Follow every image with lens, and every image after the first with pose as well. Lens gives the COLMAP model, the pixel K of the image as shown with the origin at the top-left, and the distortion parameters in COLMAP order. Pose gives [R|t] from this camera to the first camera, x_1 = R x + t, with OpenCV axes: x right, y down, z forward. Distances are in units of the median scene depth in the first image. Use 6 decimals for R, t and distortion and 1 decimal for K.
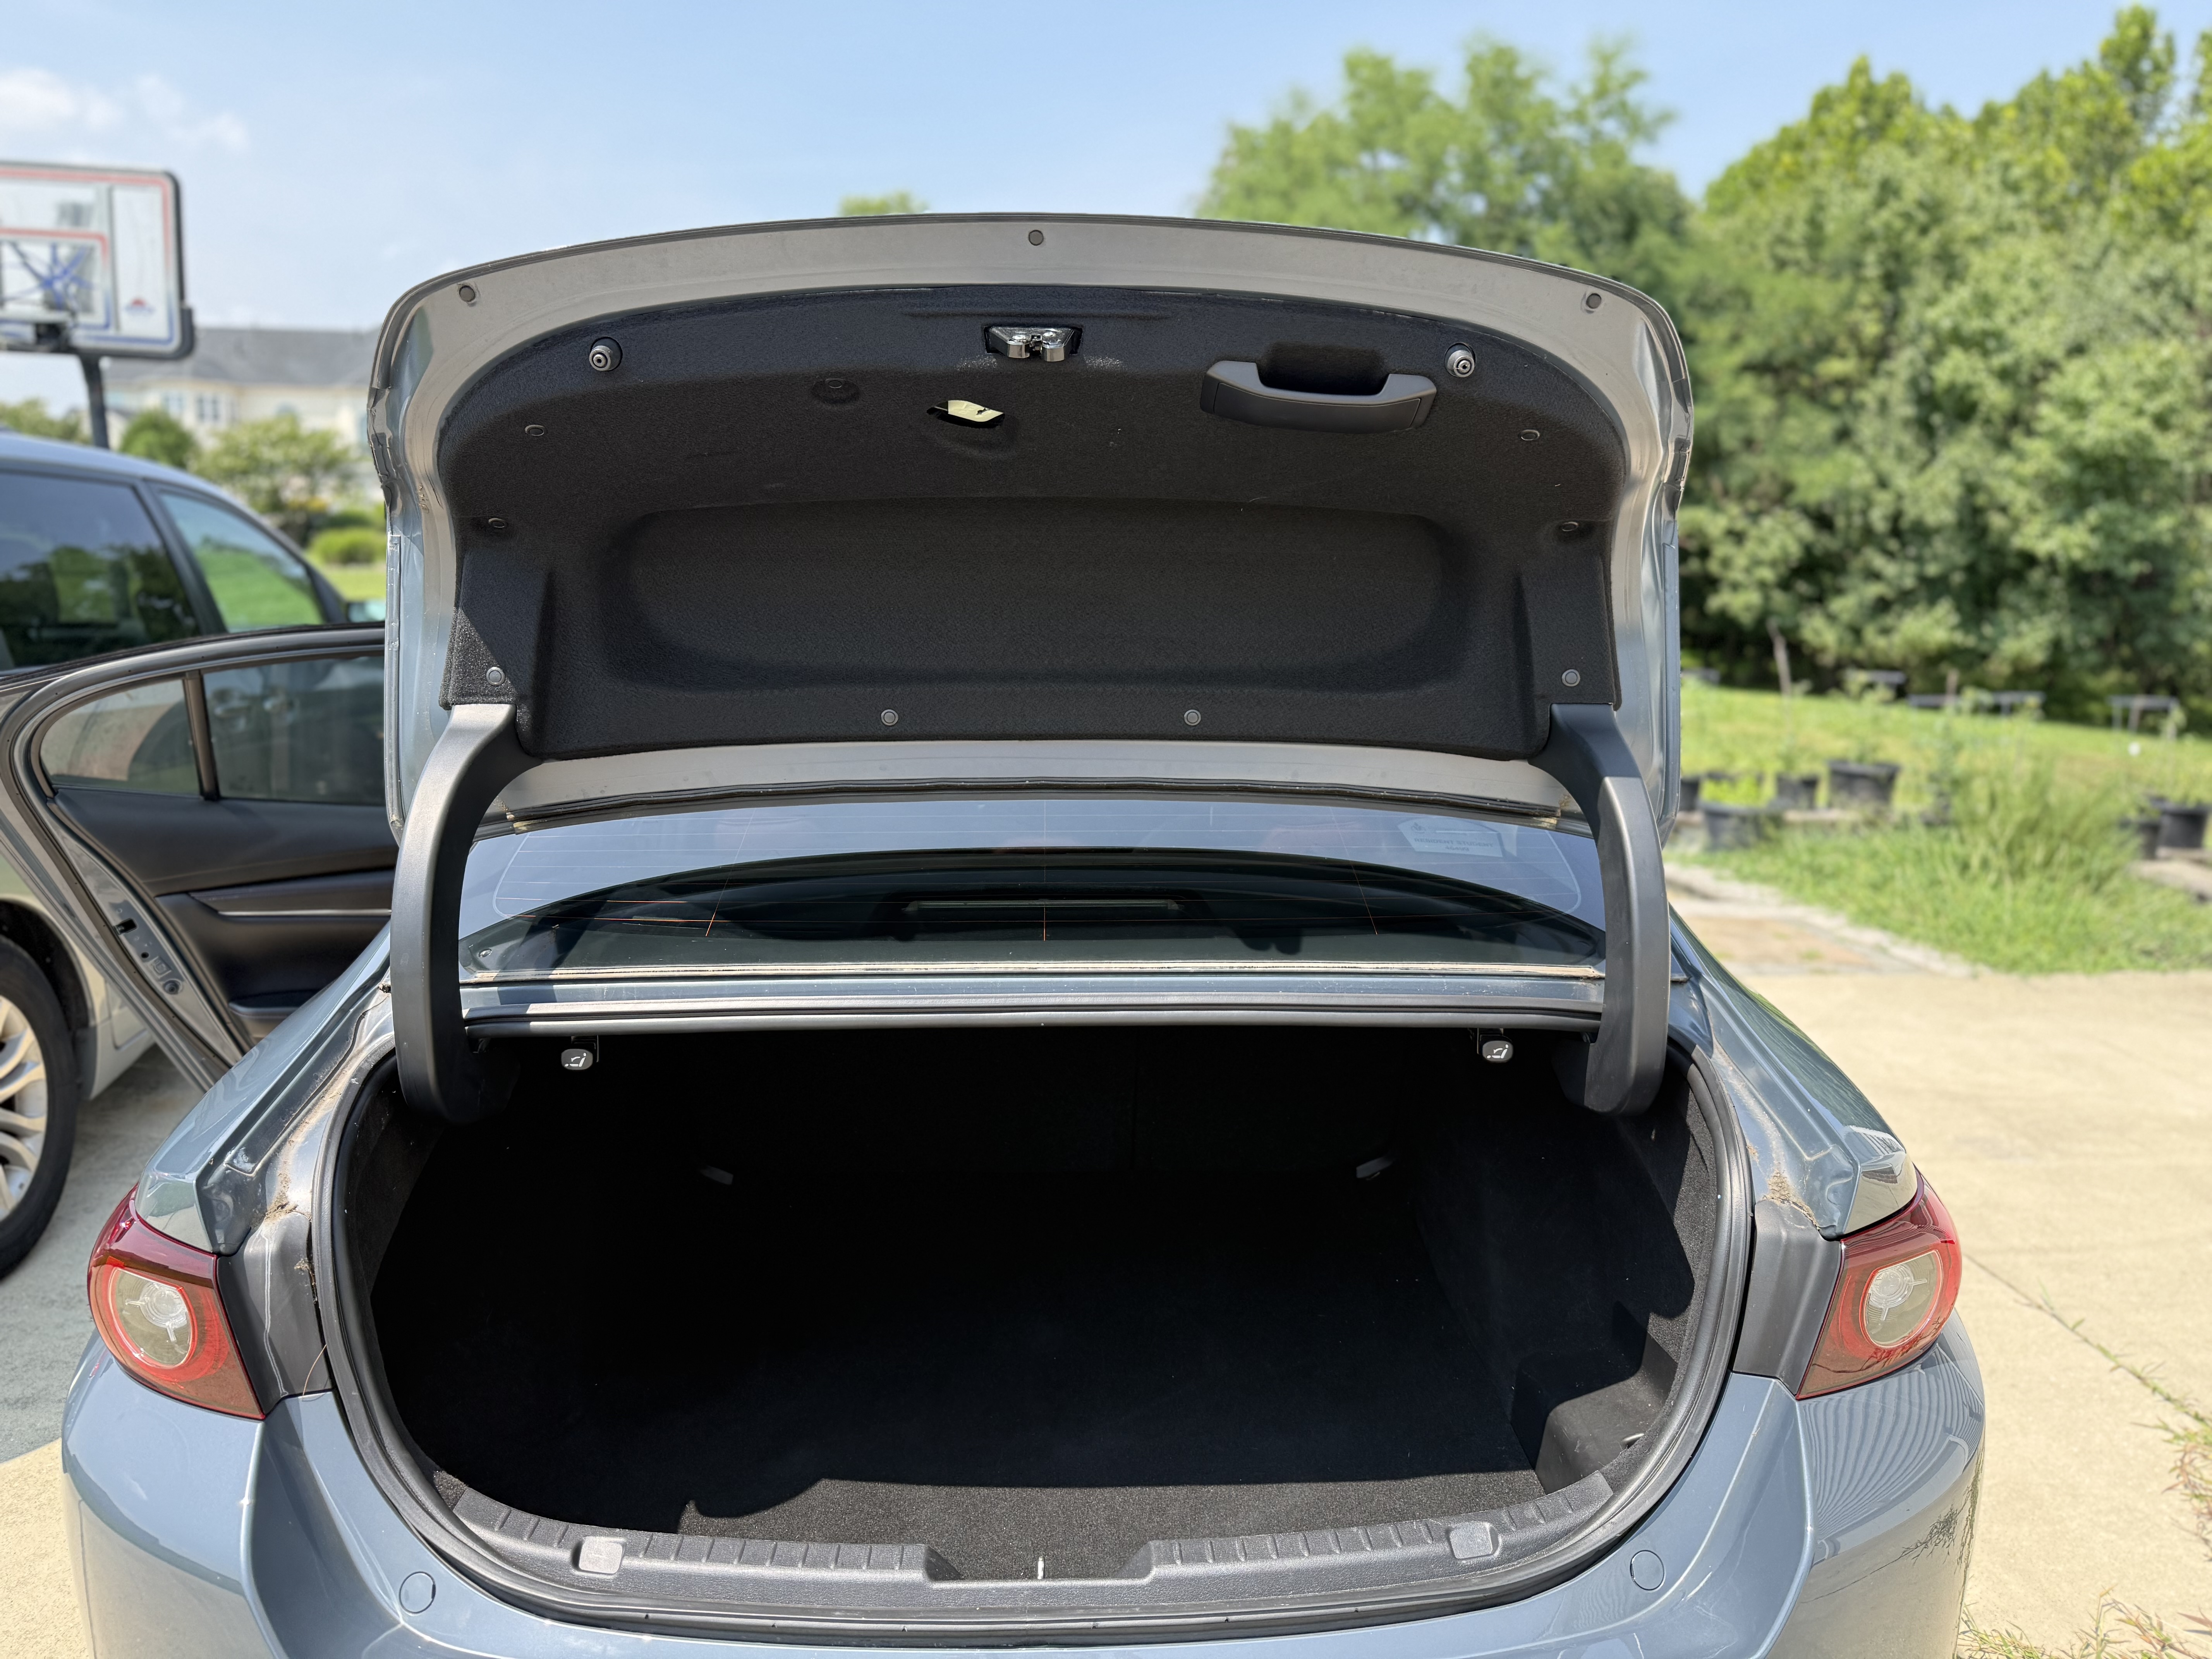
lens RADIAL K [[1594.6, 0, 1062.1], [0, 1594.6, 837.0], [0, 0, 1]] dist [-0.000528, -0.023610]
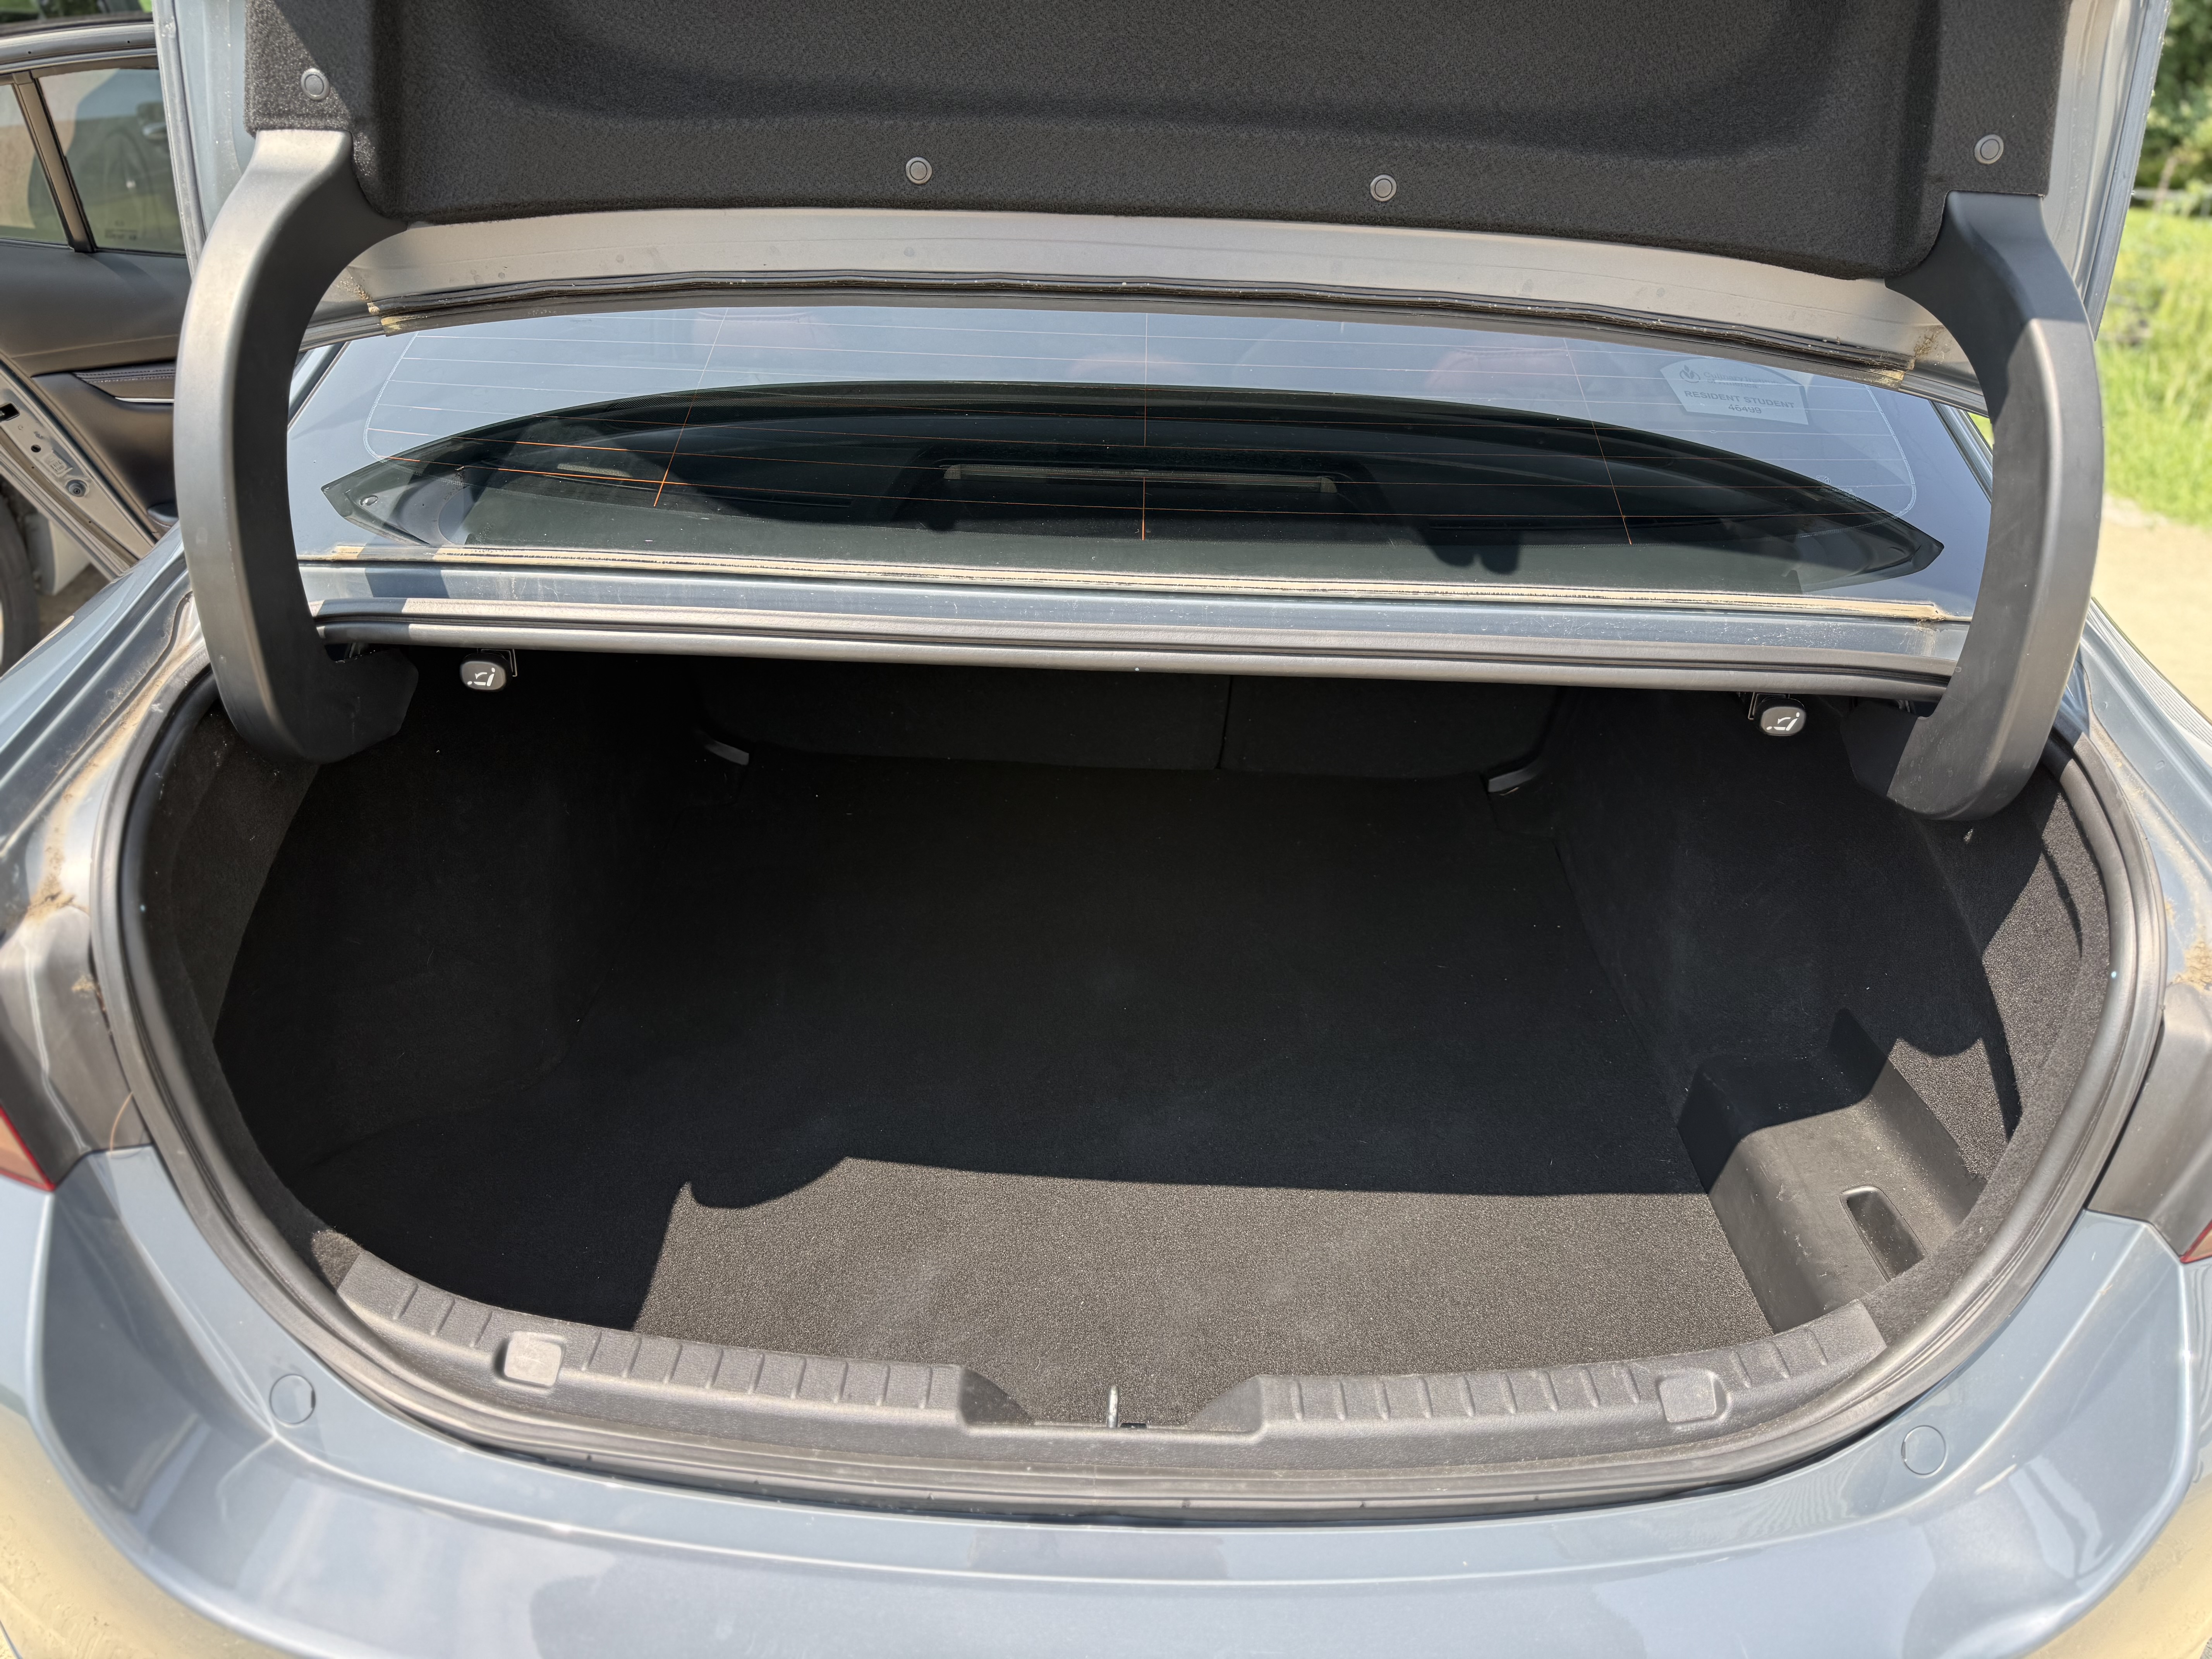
lens RADIAL K [[1541.6, 0, 1106.0], [0, 1541.6, 829.5], [0, 0, 1]] dist [0.006569, -0.019775]
pose [[0.999298, 0.037475, 0.000011, -0.023215], [-0.035479, 0.945973, 0.322299, -0.029456], [0.012068, -0.322073, 0.946638, 0.339969]]
